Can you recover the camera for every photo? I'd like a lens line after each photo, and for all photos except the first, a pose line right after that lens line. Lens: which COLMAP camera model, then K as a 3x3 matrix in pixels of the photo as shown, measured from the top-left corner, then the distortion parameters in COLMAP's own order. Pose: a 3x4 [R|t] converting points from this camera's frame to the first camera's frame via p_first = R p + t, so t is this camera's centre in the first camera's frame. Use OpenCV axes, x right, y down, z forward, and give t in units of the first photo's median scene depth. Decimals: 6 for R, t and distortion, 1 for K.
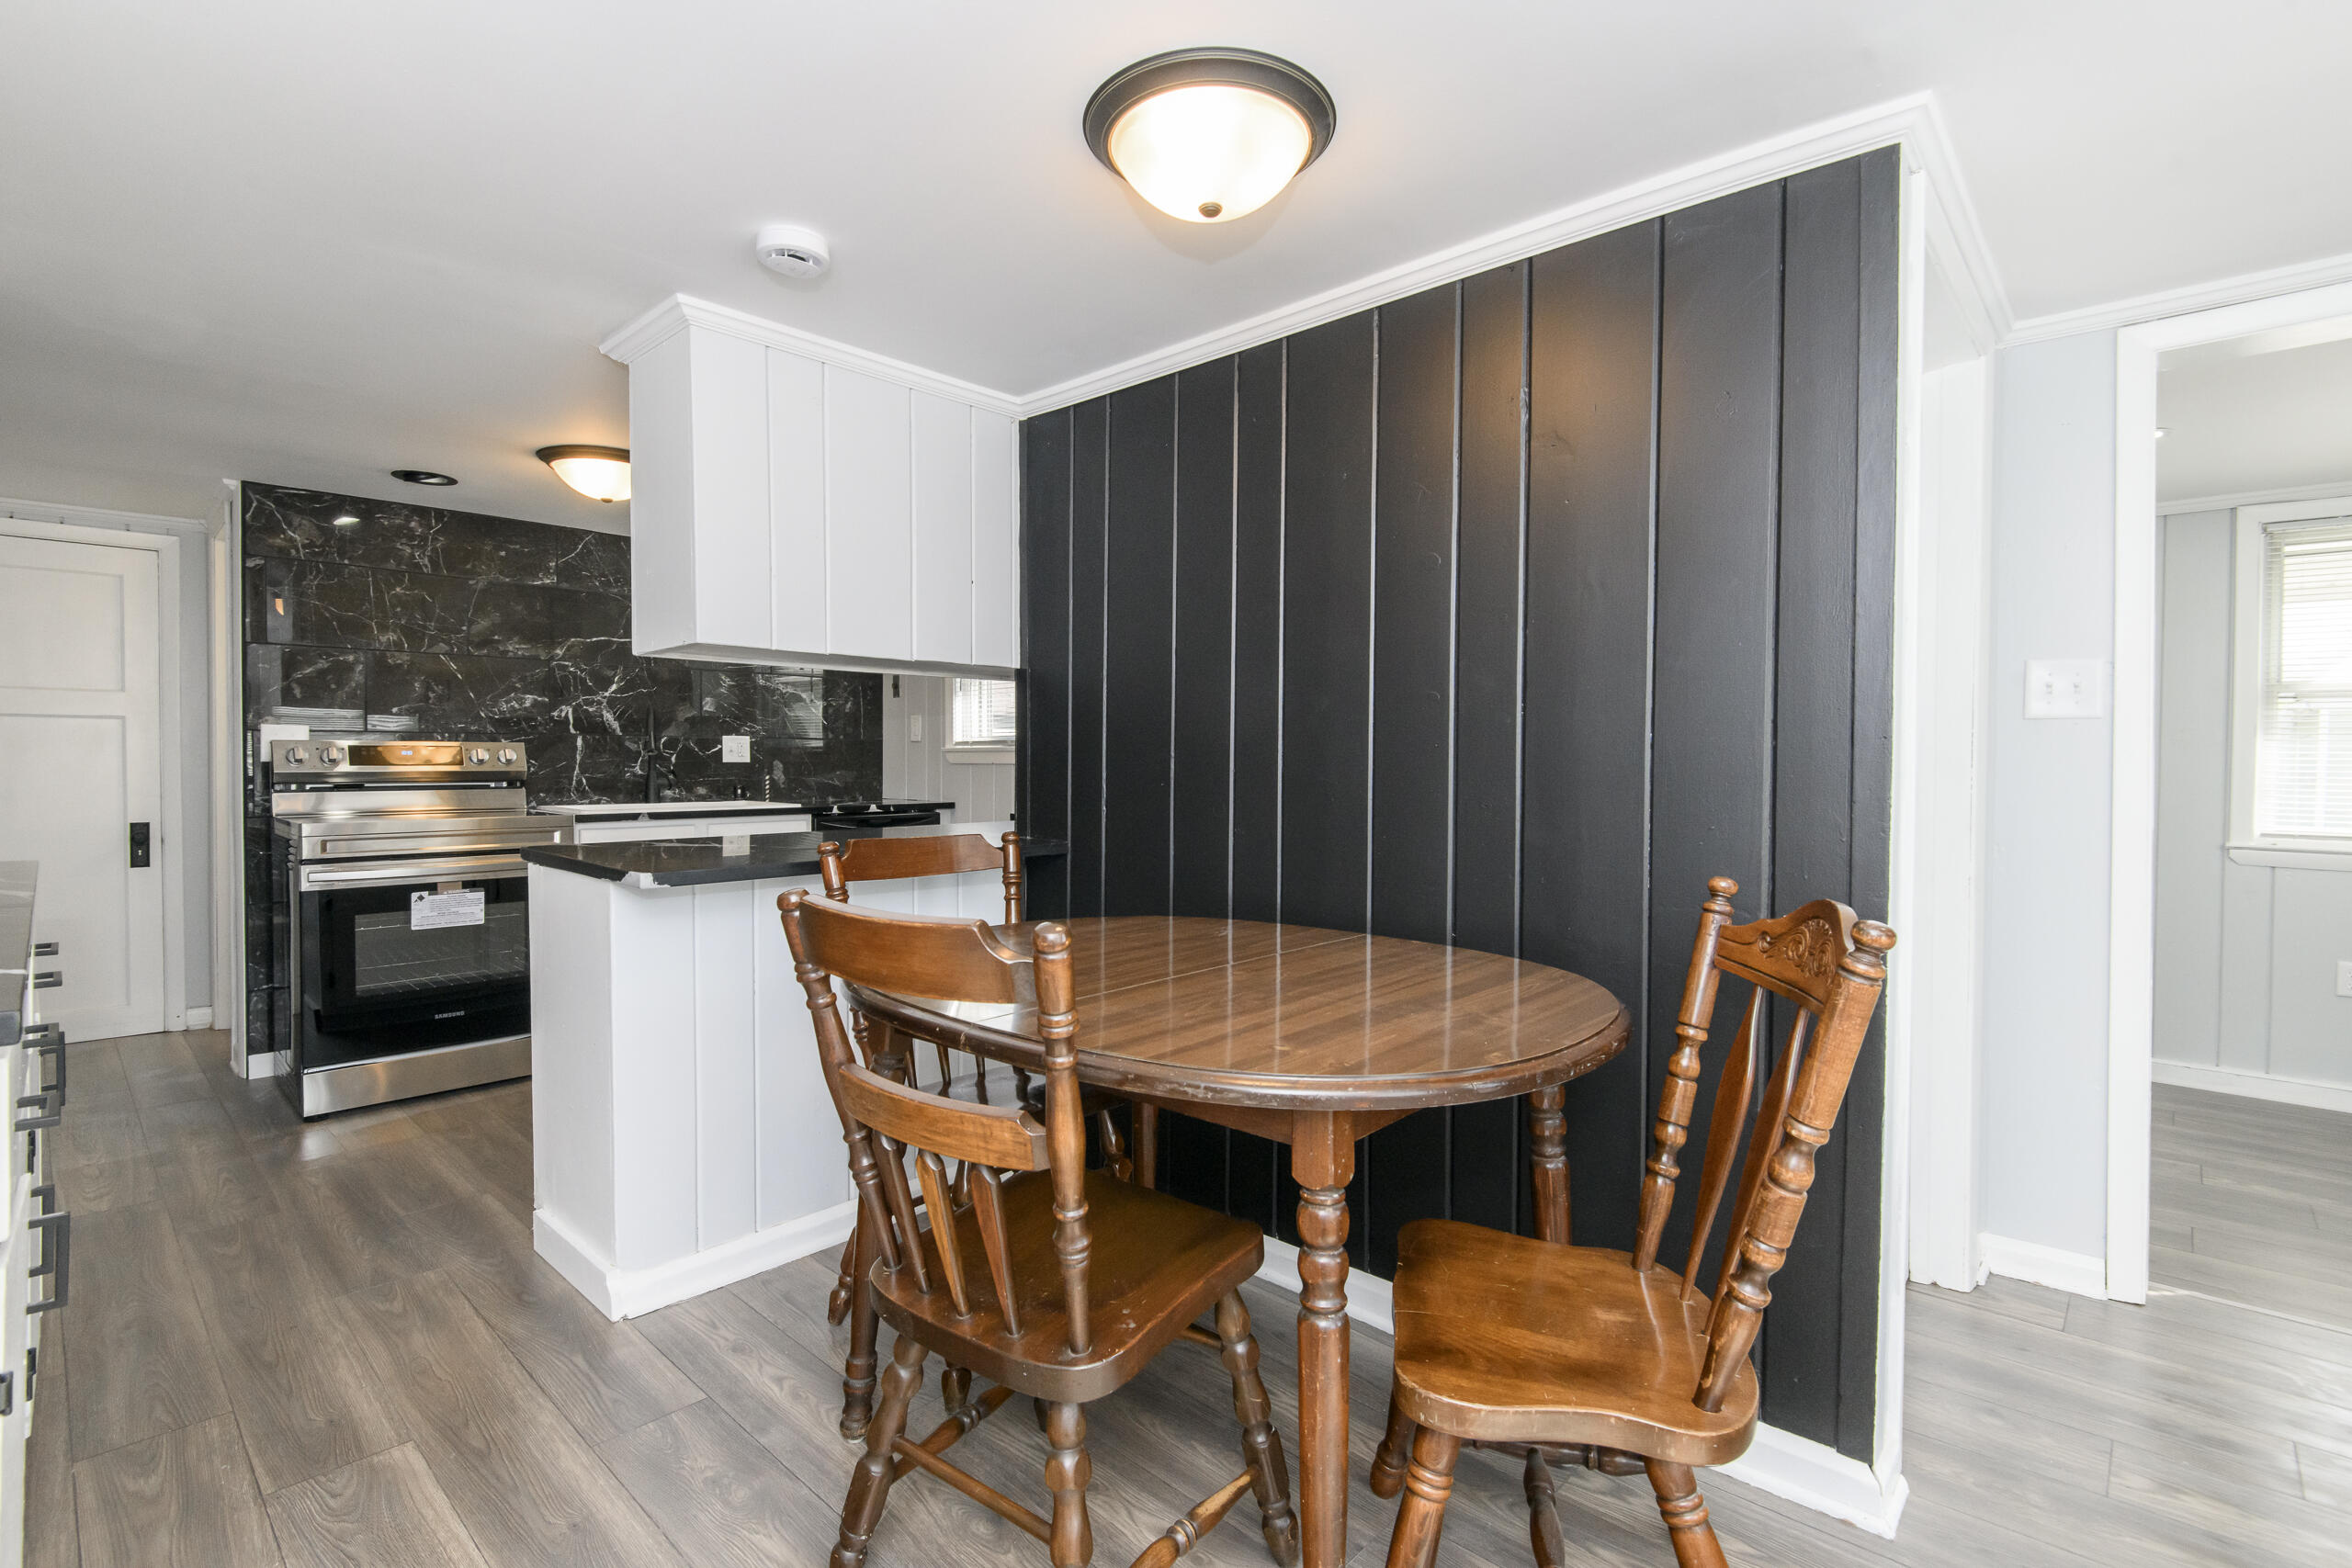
lens RADIAL K [[1064.9, 0, 1174.7], [0, 1064.9, 784.3], [0, 0, 1]] dist [-0.001133, -0.000365]
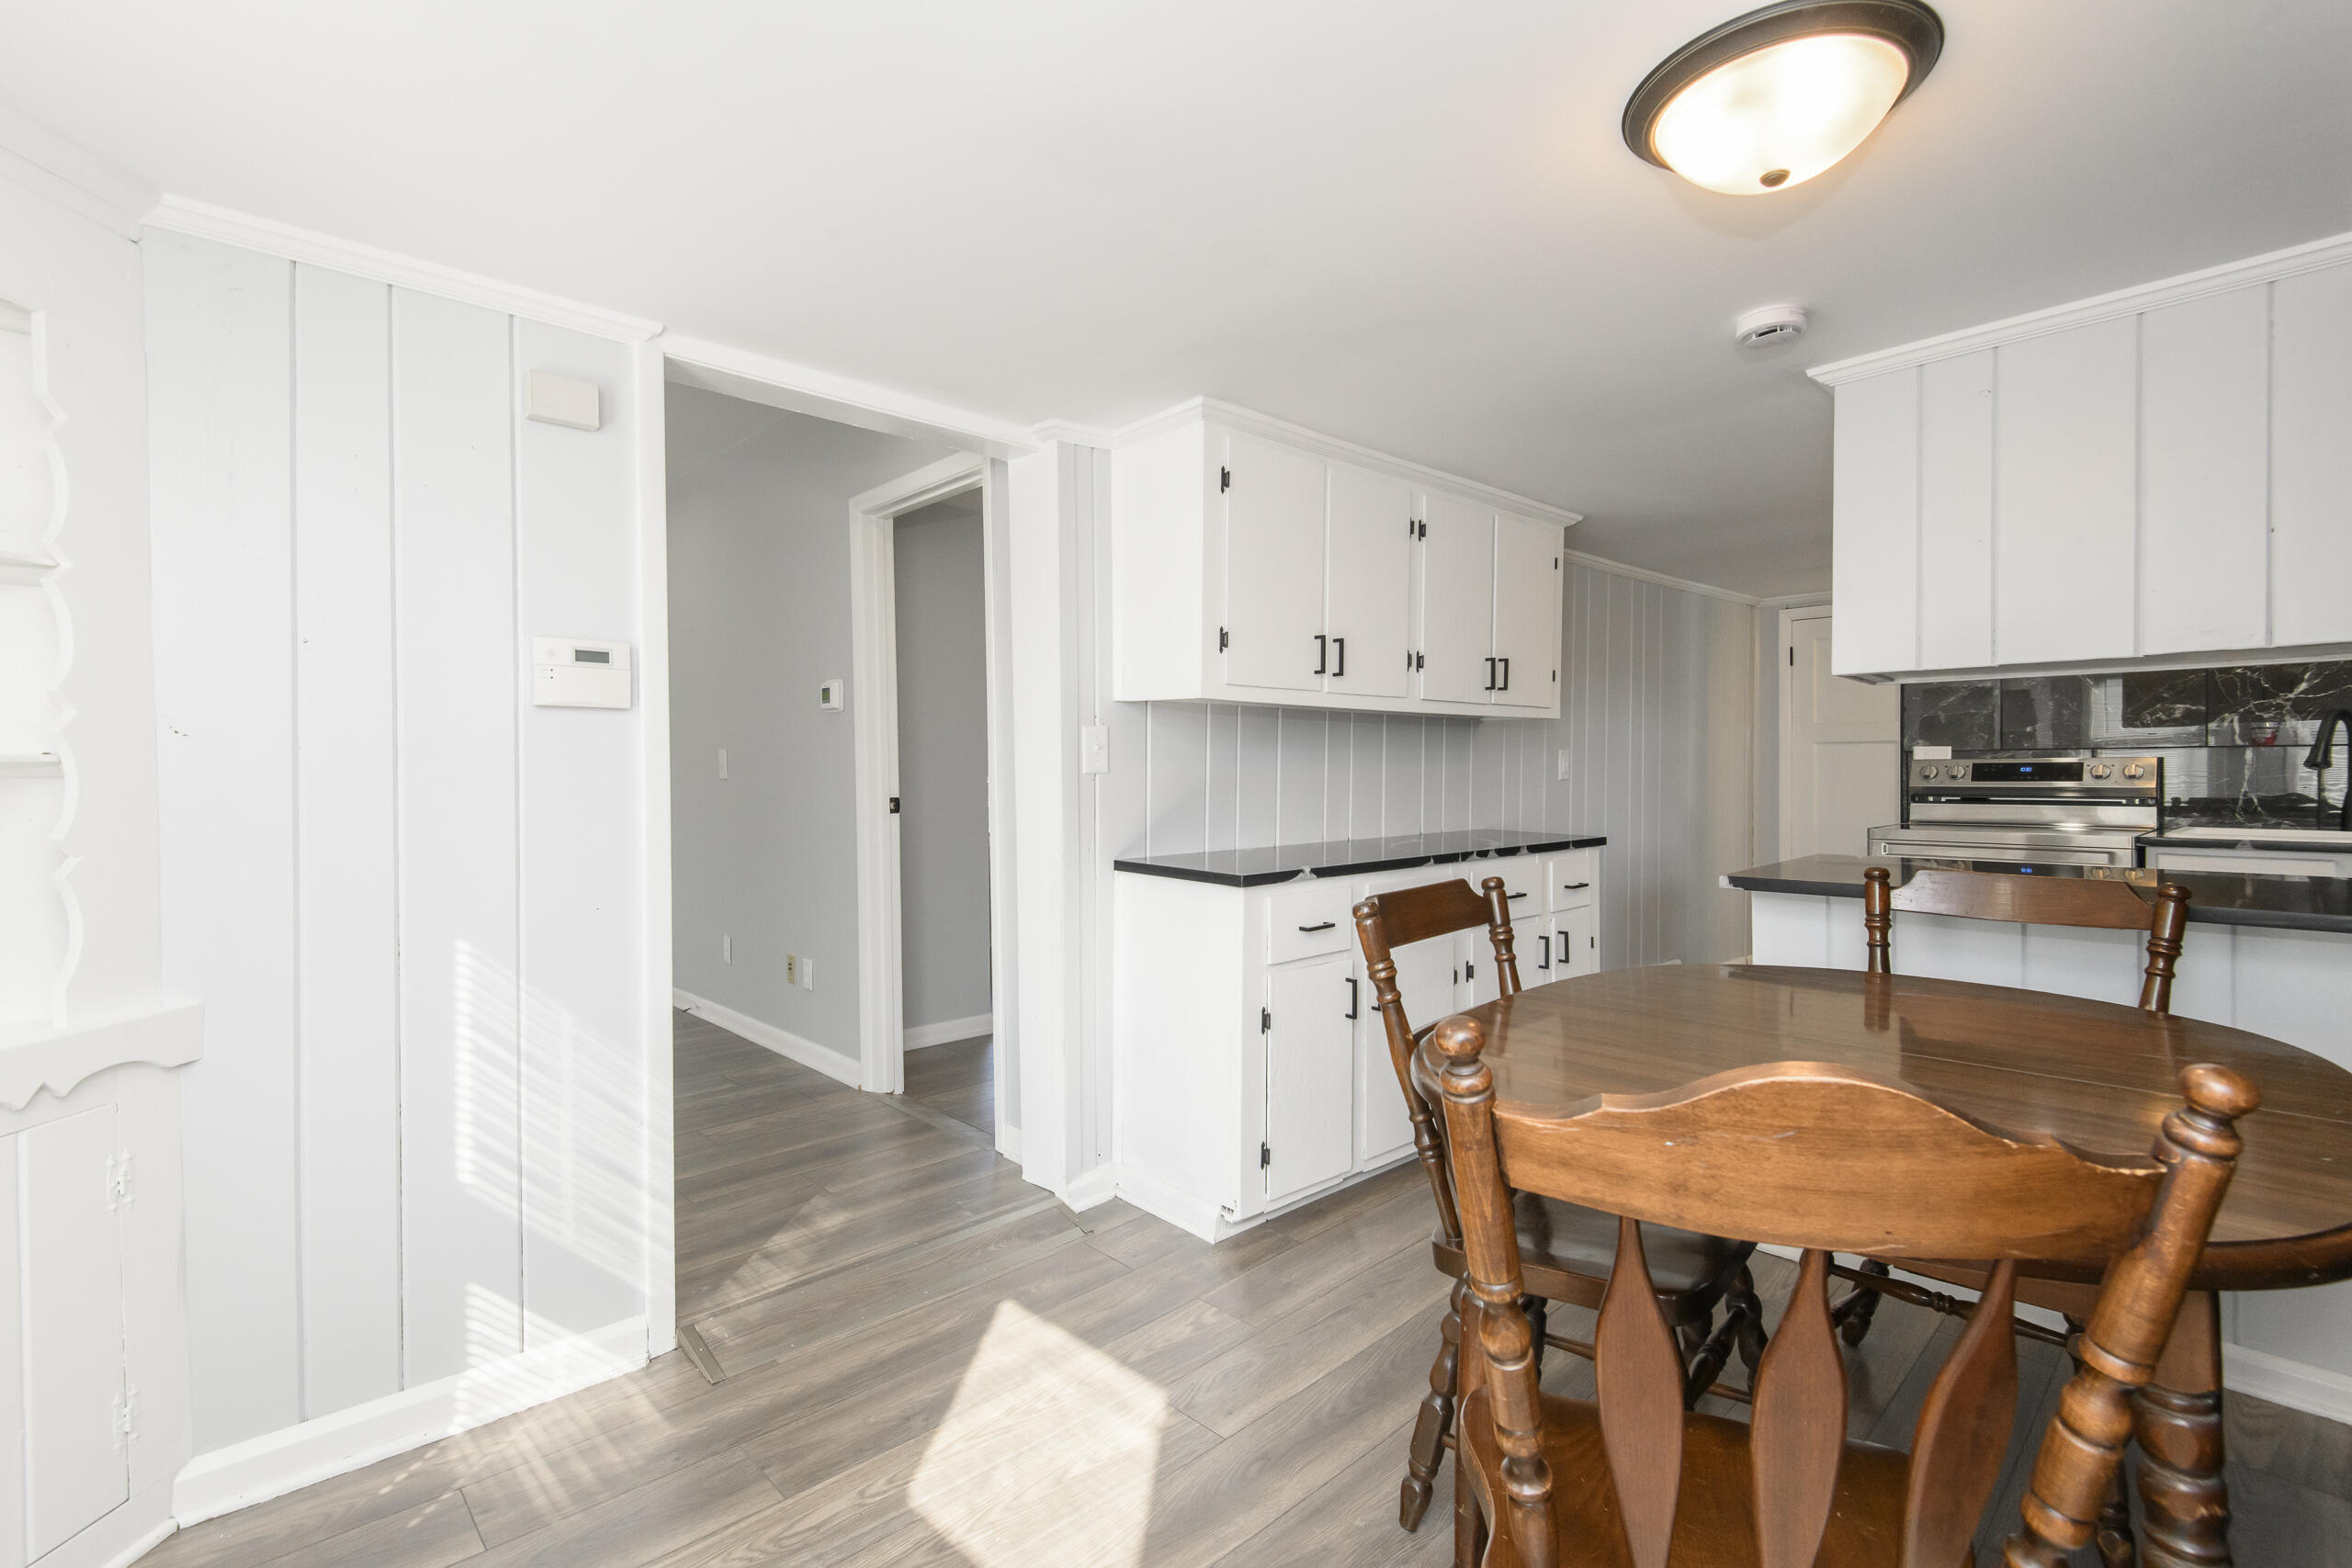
lens RADIAL K [[1064.9, 0, 1180.0], [0, 1064.9, 778.8], [0, 0, 1]] dist [-0.001133, -0.000365]
pose [[-0.091595, 0.008639, -0.995759, 0.389586], [-0.015935, 0.999822, 0.010140, -0.016293], [0.995669, 0.016796, -0.091441, 0.237886]]
